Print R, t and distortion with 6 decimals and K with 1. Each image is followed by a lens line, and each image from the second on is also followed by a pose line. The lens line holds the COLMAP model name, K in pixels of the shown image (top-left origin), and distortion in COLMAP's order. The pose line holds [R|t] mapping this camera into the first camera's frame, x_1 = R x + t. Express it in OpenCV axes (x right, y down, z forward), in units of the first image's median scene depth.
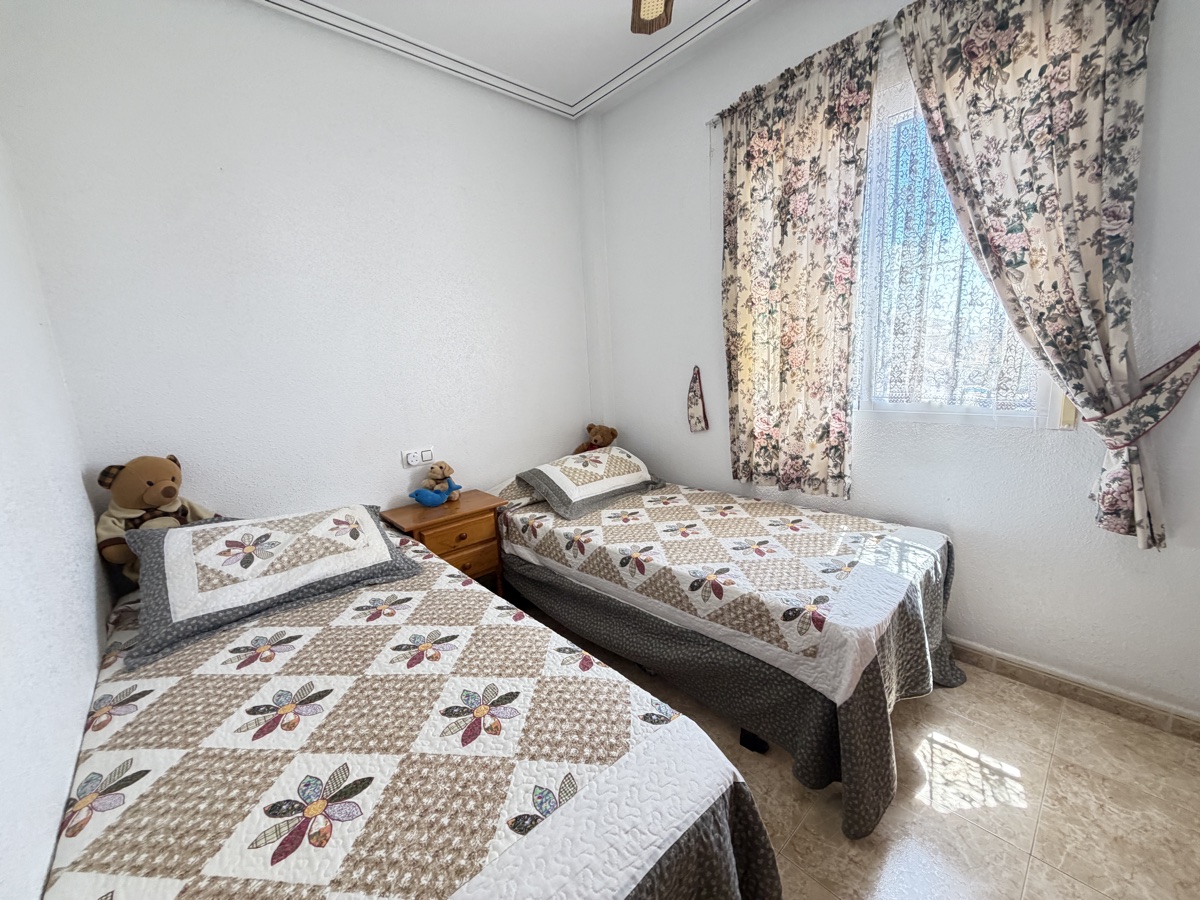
lens RADIAL K [[480.6, 0, 597.6], [0, 480.6, 453.1], [0, 0, 1]] dist [0.001985, 0.000147]
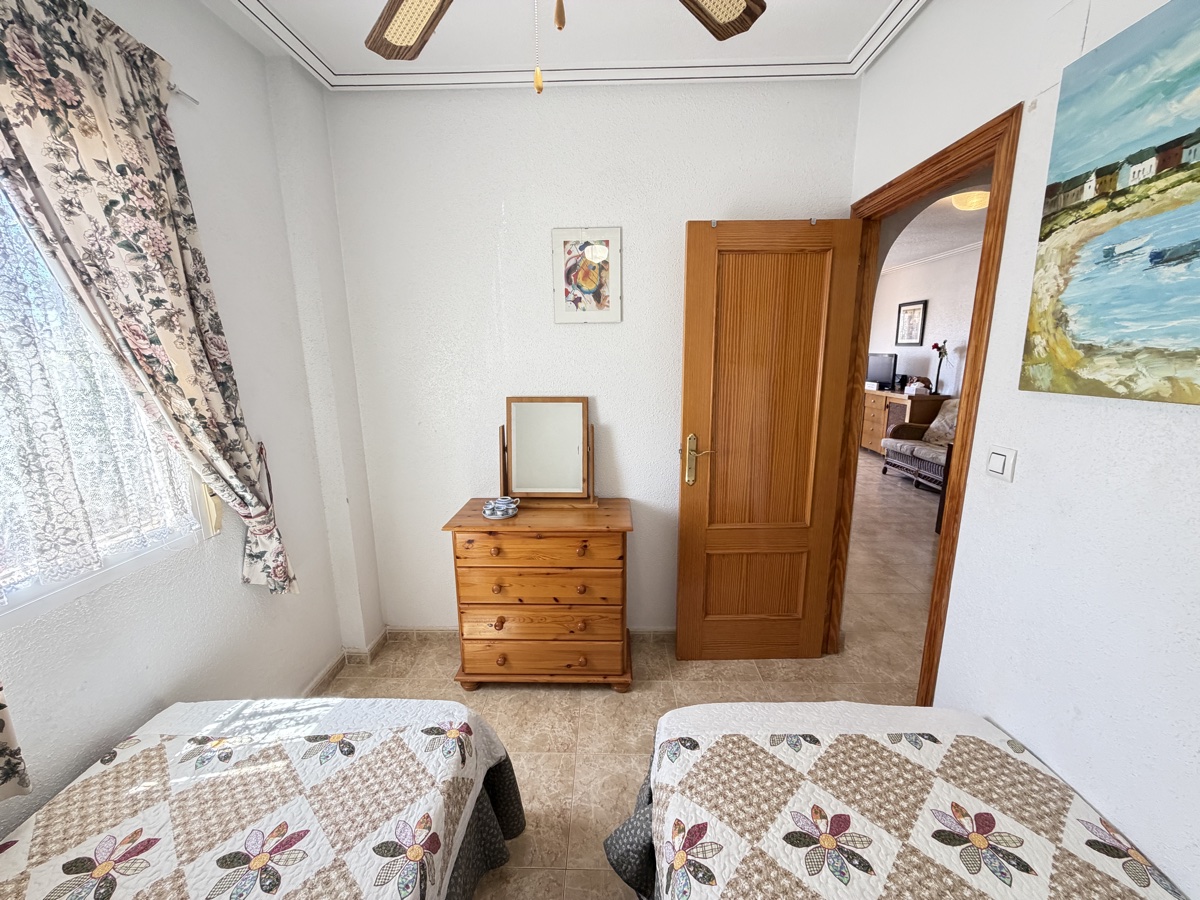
lens RADIAL K [[480.6, 0, 599.7], [0, 480.6, 450.6], [0, 0, 1]] dist [0.001985, 0.000147]
pose [[-0.724668, -0.076648, 0.684822, -0.505846], [0.177692, 0.939402, 0.293172, -0.581006], [-0.665794, 0.334139, -0.667135, 1.664894]]
